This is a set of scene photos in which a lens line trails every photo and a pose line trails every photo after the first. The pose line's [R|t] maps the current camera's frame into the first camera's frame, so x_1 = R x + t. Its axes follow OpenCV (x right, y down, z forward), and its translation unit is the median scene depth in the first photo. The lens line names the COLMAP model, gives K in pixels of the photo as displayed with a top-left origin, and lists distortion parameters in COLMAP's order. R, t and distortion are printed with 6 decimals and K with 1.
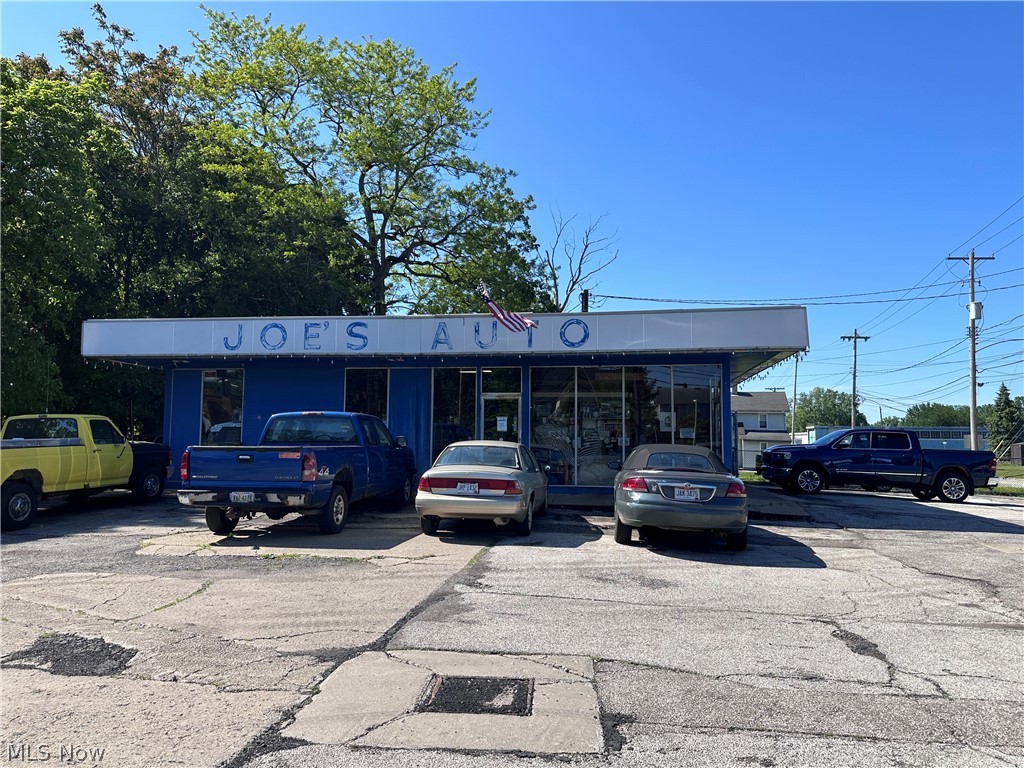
lens RADIAL K [[731.1, 0, 530.2], [0, 731.1, 378.2], [0, 0, 1]] dist [0.029208, -0.045566]
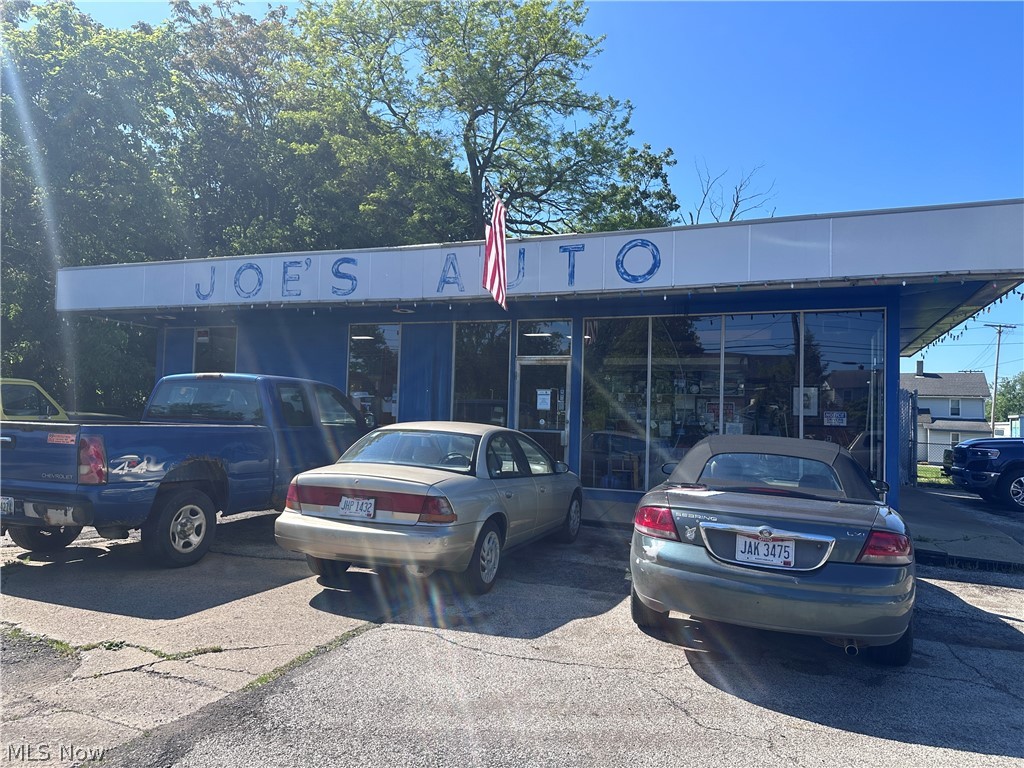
lens RADIAL K [[729.5, 0, 515.1], [0, 729.5, 384.8], [0, 0, 1]] dist [0.006994, -0.015545]
pose [[0.972420, 0.010746, -0.232991, 0.100764], [-0.002962, 0.999426, 0.033735, 0.025373], [0.233220, -0.032114, 0.971894, 0.319748]]
